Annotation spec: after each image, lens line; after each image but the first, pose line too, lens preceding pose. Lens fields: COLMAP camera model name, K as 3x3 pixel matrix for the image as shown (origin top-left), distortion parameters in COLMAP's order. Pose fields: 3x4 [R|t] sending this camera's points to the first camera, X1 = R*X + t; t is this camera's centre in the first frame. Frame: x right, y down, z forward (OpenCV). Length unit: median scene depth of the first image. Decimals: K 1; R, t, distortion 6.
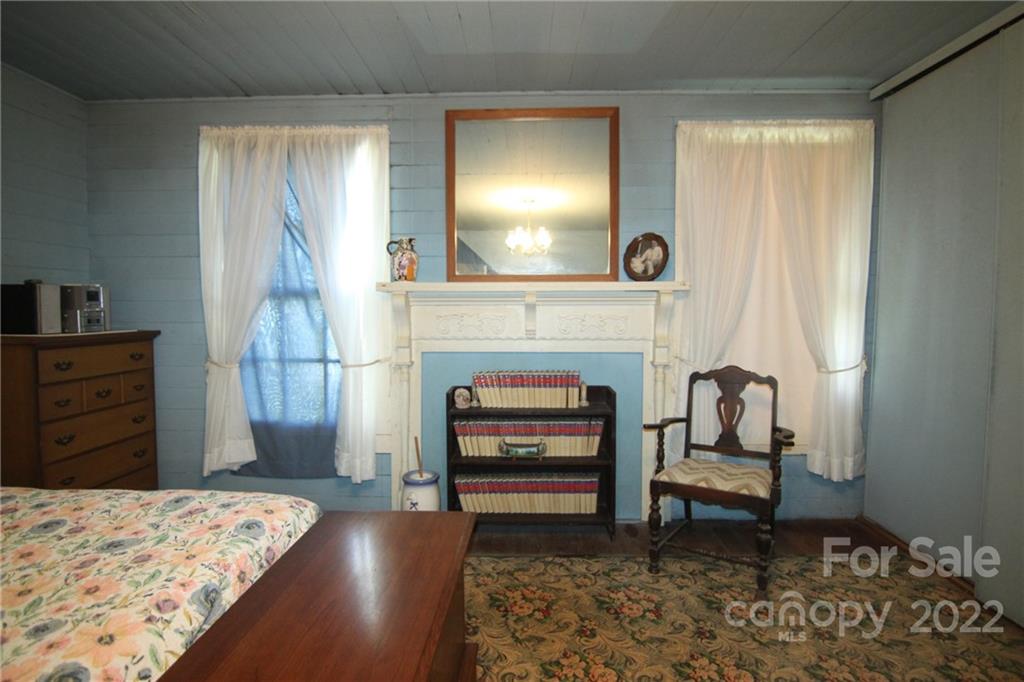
lens RADIAL K [[525.8, 0, 516.4], [0, 525.8, 334.4], [0, 0, 1]] dist [-0.000596, -0.017667]
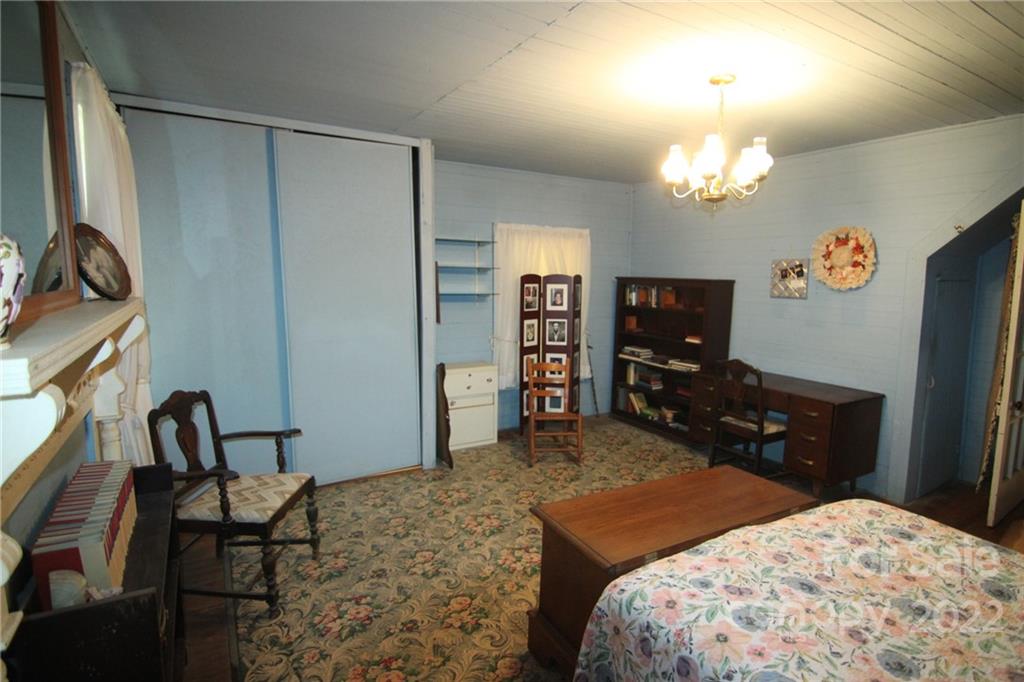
lens RADIAL K [[525.8, 0, 516.4], [0, 525.8, 334.4], [0, 0, 1]] dist [-0.000596, -0.017667]
pose [[-0.529523, -0.110594, 0.841056, -0.587297], [0.034312, 0.987862, 0.151500, -0.140185], [-0.847601, 0.109081, -0.519301, 0.908095]]
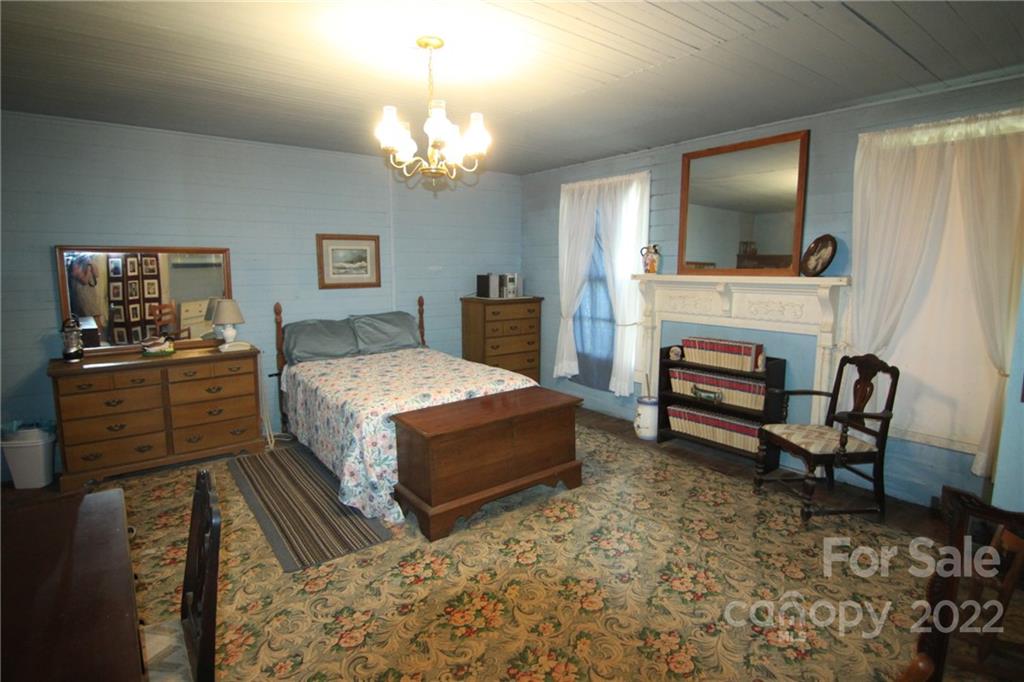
lens RADIAL K [[525.8, 0, 516.4], [0, 525.8, 334.4], [0, 0, 1]] dist [-0.000596, -0.017667]
pose [[0.640368, 0.101101, -0.761385, 0.733524], [-0.039145, 0.994307, 0.099107, -0.061437], [0.767070, -0.033661, 0.640680, -0.293050]]
